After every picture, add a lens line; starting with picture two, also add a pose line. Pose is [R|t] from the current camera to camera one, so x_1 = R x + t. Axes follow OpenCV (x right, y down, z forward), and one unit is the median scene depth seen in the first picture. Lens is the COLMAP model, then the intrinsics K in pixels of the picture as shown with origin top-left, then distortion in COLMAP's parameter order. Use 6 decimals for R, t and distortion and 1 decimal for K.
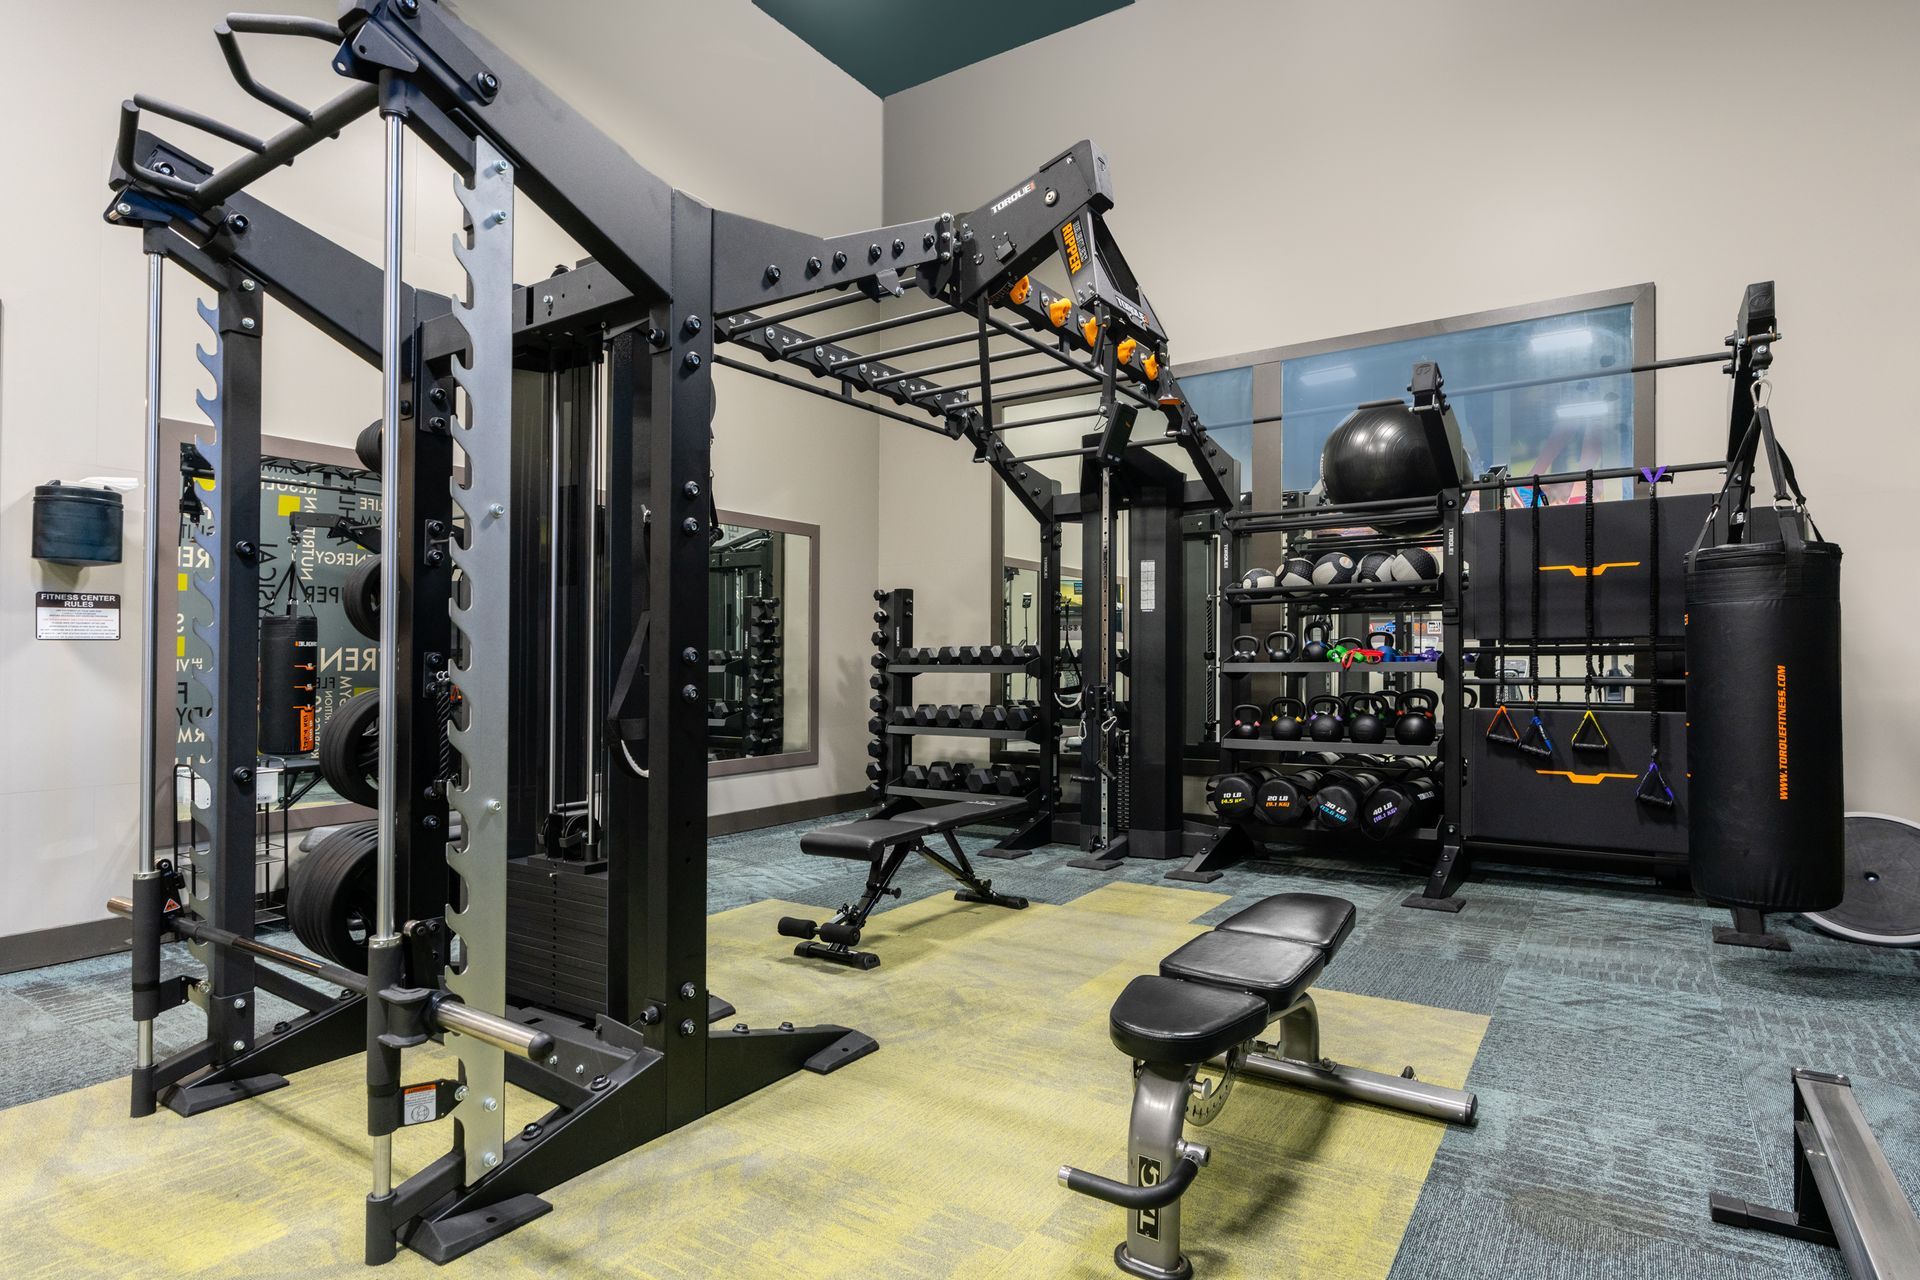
lens RADIAL K [[1040.9, 0, 961.4], [0, 1040.9, 653.9], [0, 0, 1]] dist [0.004071, 0.000308]
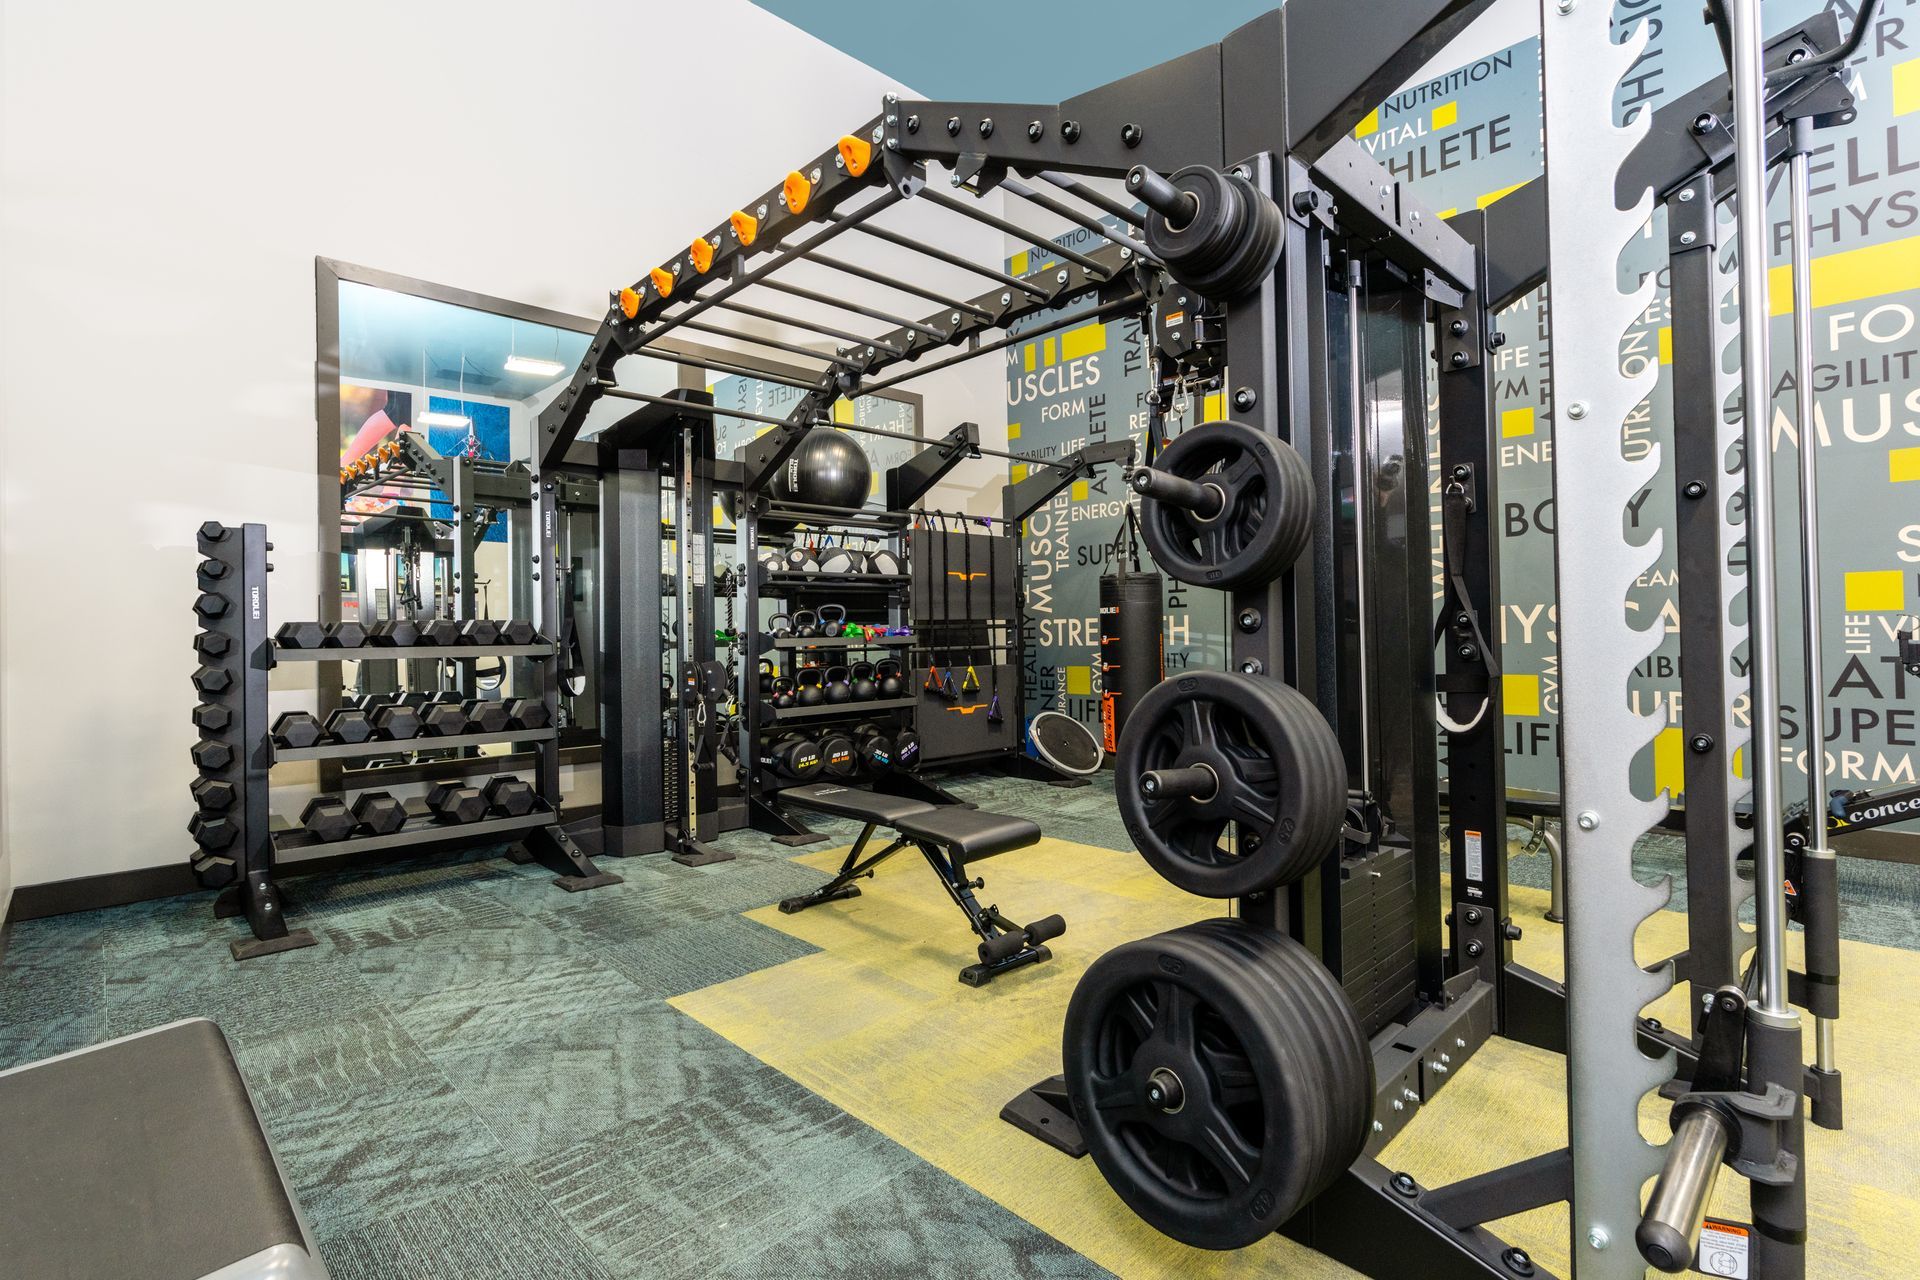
lens RADIAL K [[918.0, 0, 961.1], [0, 918.0, 635.2], [0, 0, 1]] dist [0.000965, 0.000800]
pose [[0.204926, -0.002613, 0.978774, -1.069211], [0.002007, 0.999995, 0.002250, 0.005914], [-0.978775, 0.001503, 0.204930, 1.042589]]
